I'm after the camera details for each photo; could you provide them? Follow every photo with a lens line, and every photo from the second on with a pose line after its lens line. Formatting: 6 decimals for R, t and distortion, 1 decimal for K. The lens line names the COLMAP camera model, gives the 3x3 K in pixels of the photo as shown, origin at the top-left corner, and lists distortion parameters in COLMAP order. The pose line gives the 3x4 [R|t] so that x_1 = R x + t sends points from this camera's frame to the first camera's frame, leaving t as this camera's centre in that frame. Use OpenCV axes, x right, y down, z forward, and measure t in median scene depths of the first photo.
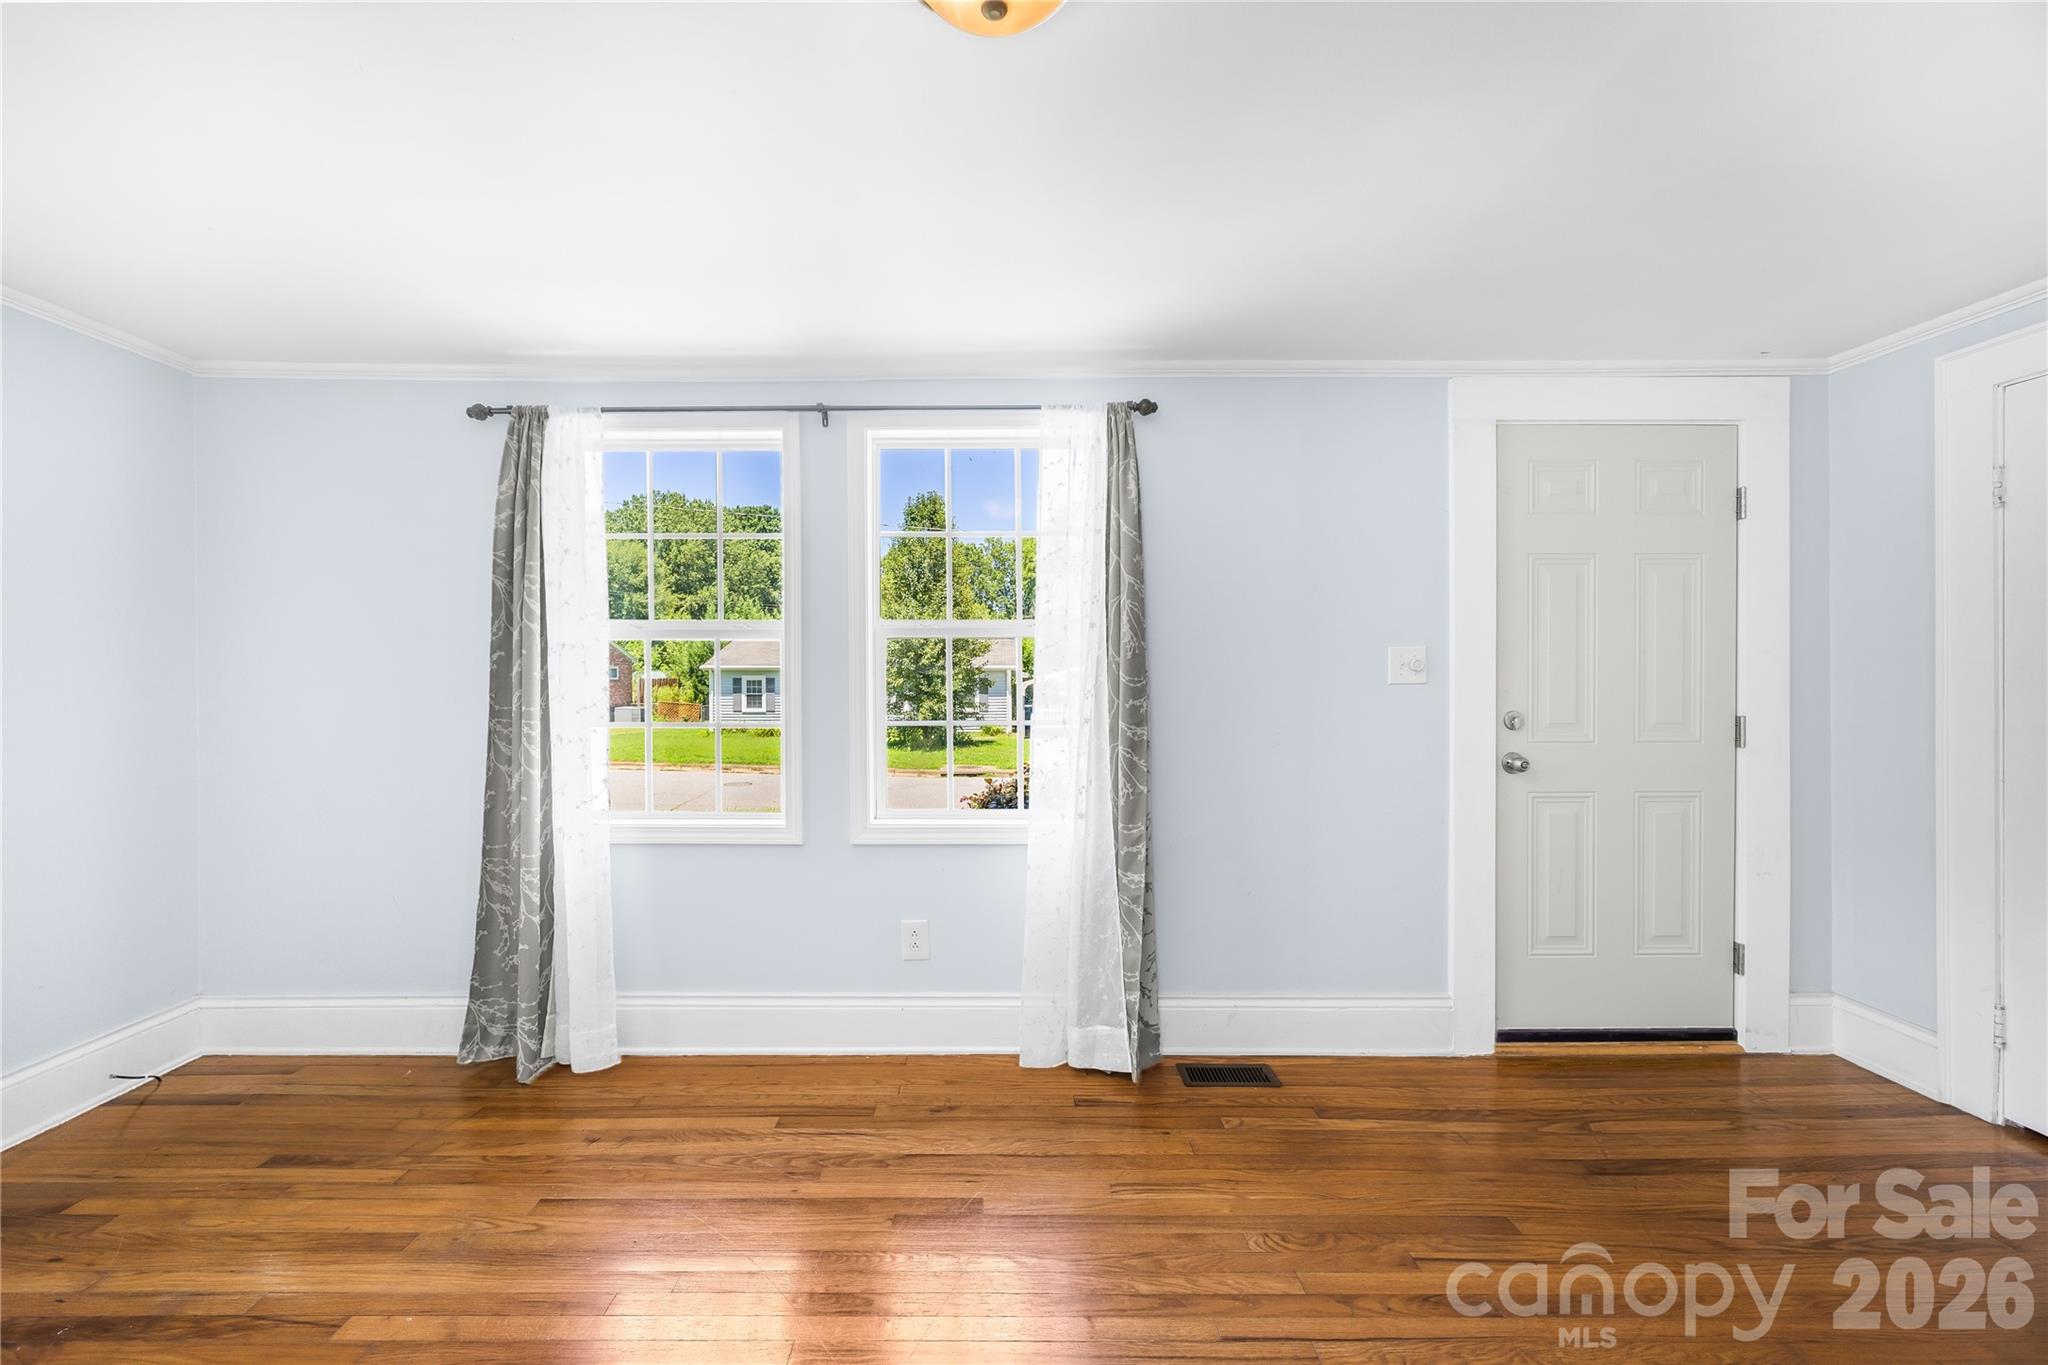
lens RADIAL K [[803.6, 0, 1016.2], [0, 803.6, 667.6], [0, 0, 1]] dist [-0.003081, 0.000316]
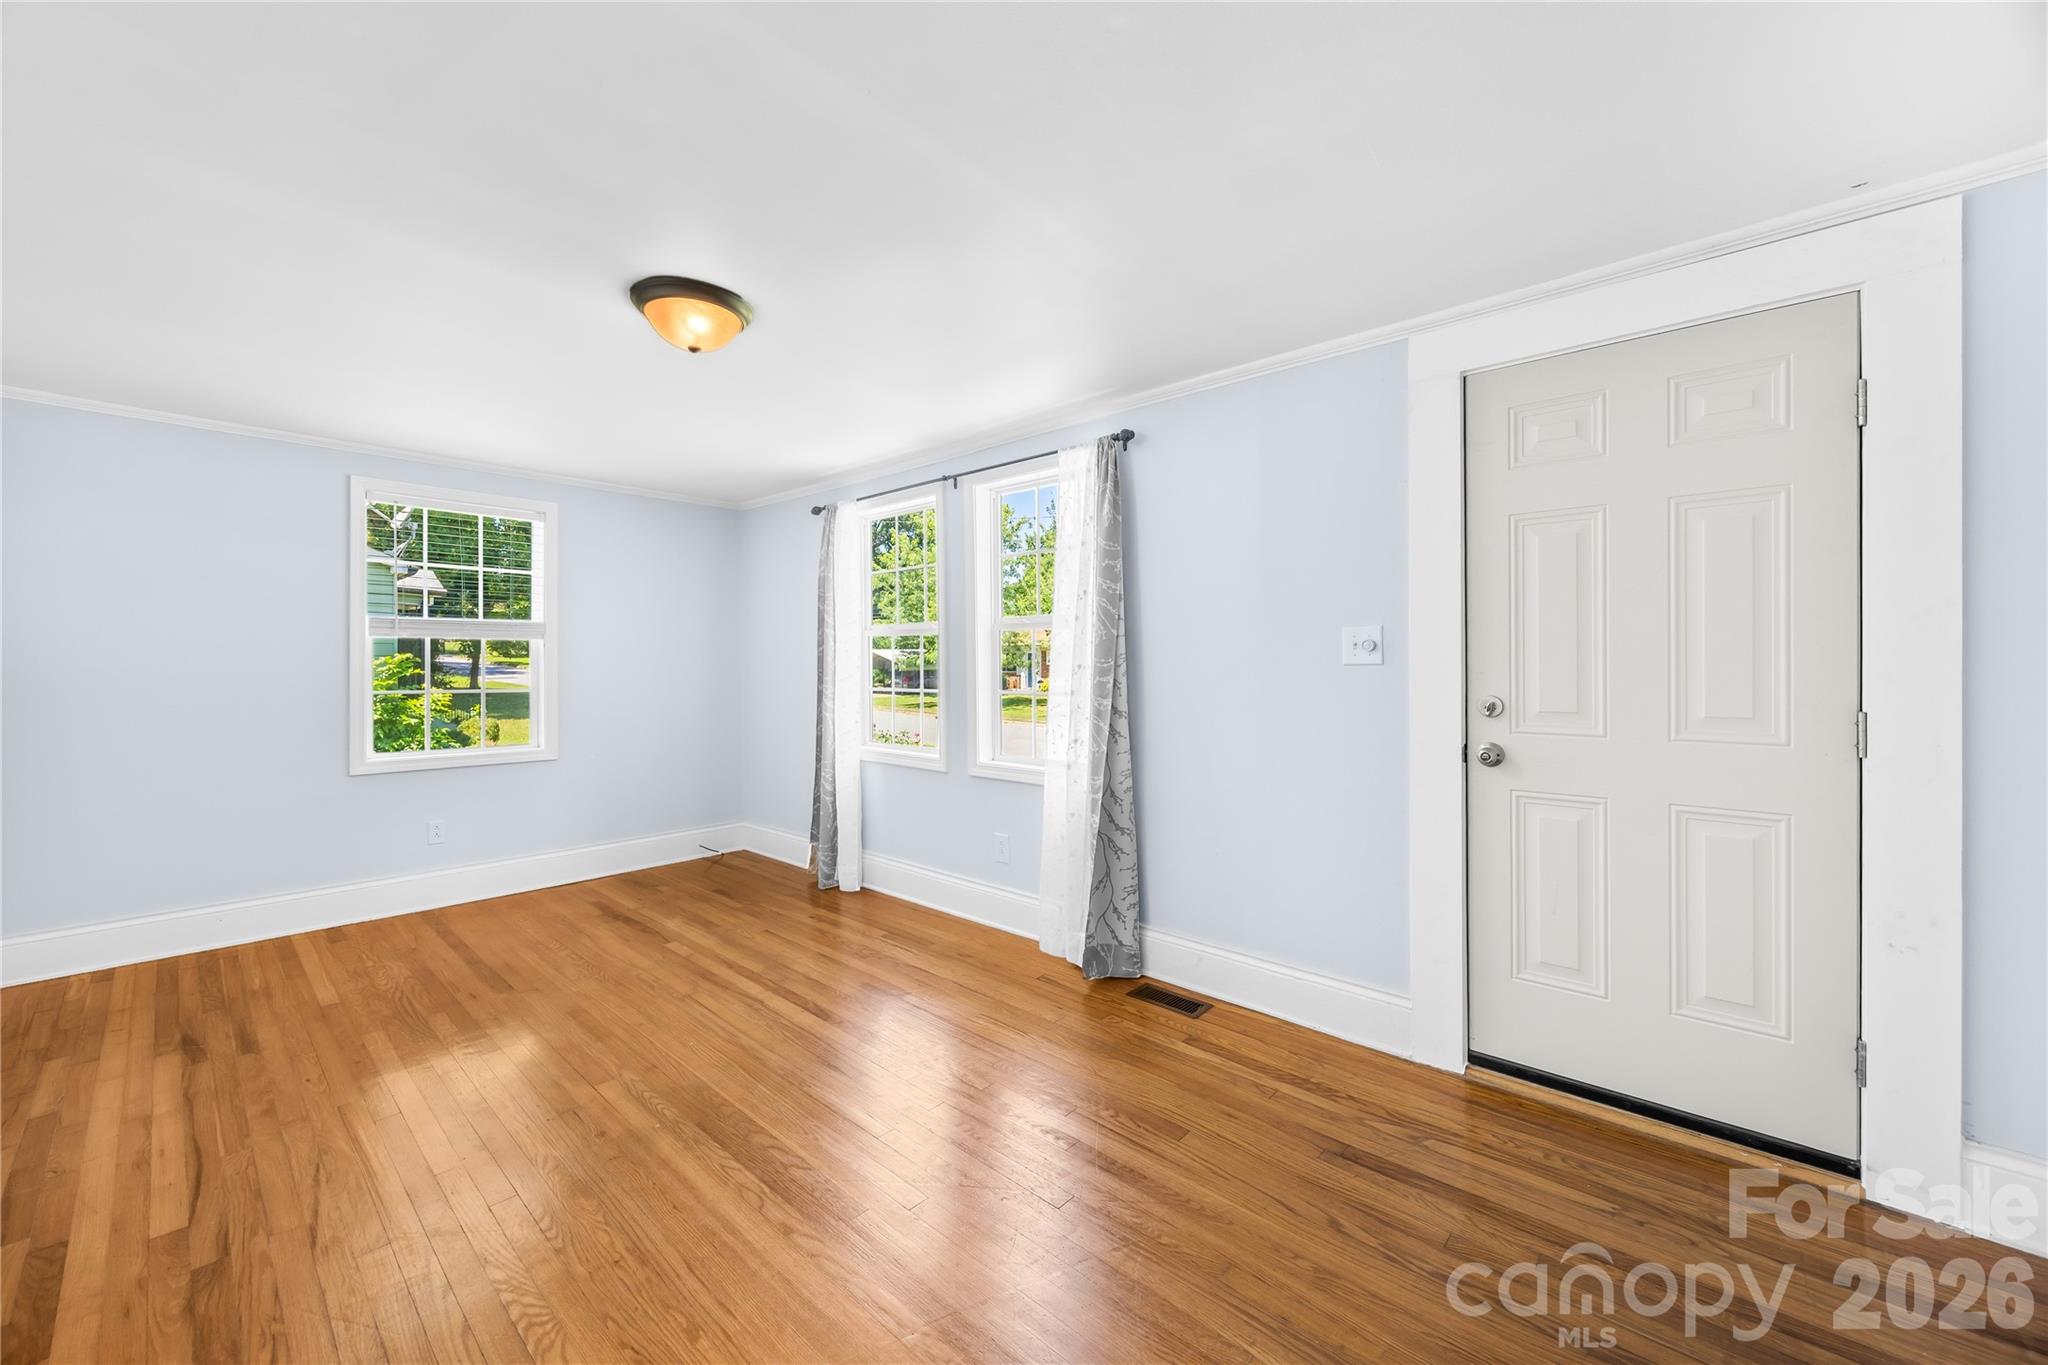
lens RADIAL K [[808.9, 0, 1025.0], [0, 808.9, 649.6], [0, 0, 1]] dist [-0.004633, 0.000014]
pose [[0.732361, -0.010693, -0.680832, 0.905050], [0.010139, 0.999937, -0.004799, 0.003044], [0.680841, -0.003389, 0.732424, 0.001261]]
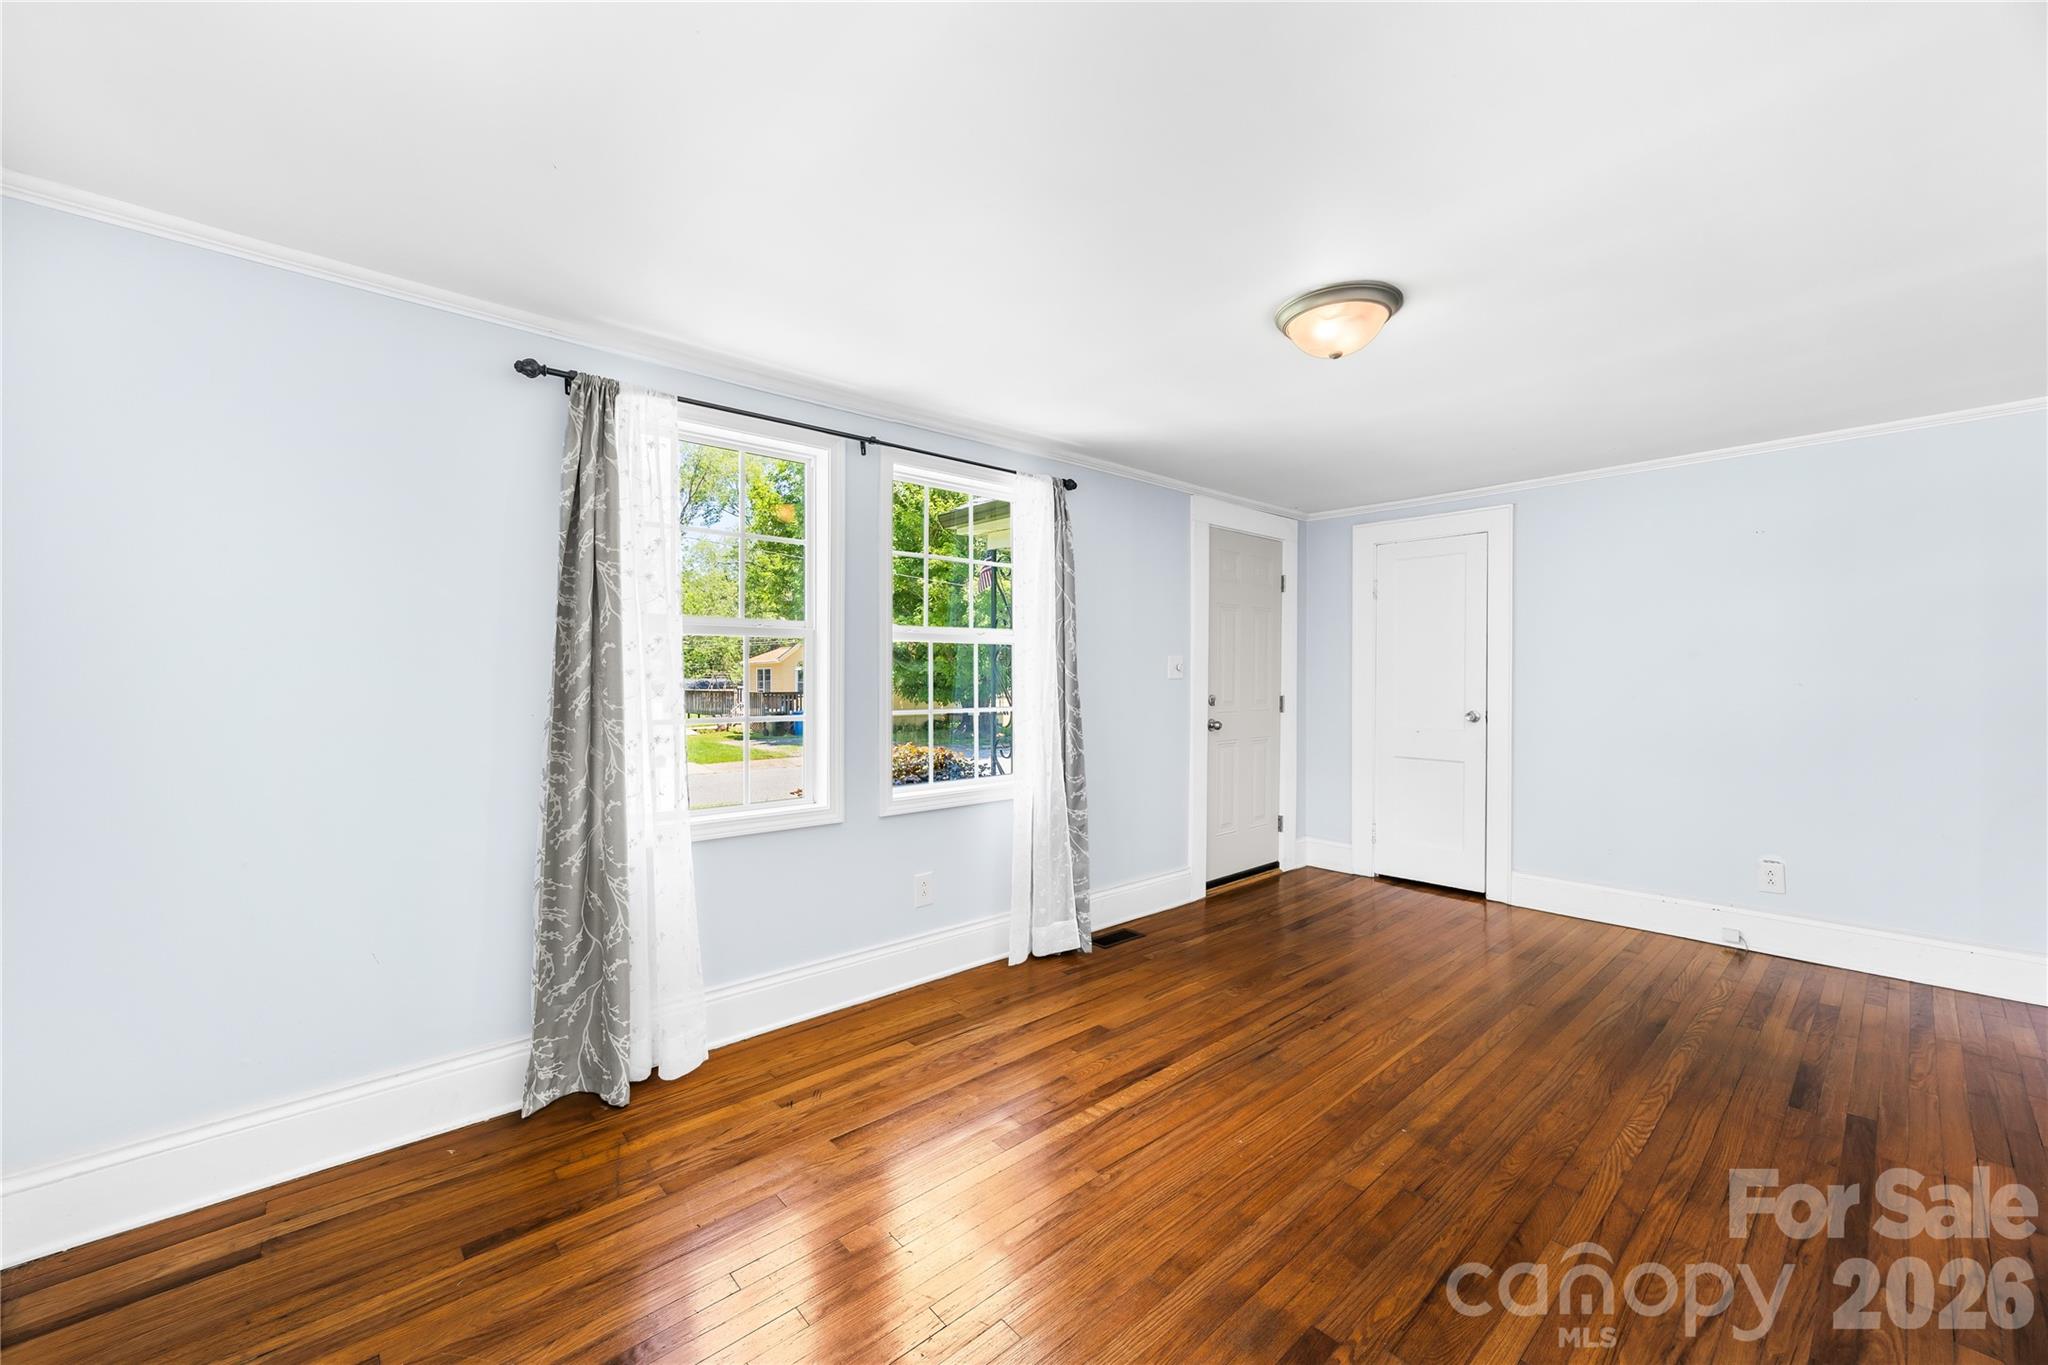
lens RADIAL K [[800.8, 0, 1032.8], [0, 800.8, 667.6], [0, 0, 1]] dist [-0.000866, 0.000146]
pose [[0.741631, 0.007643, 0.670765, -0.860453], [-0.009943, 0.999950, -0.000401, 0.000980], [-0.670734, -0.006372, 0.741670, -0.010350]]
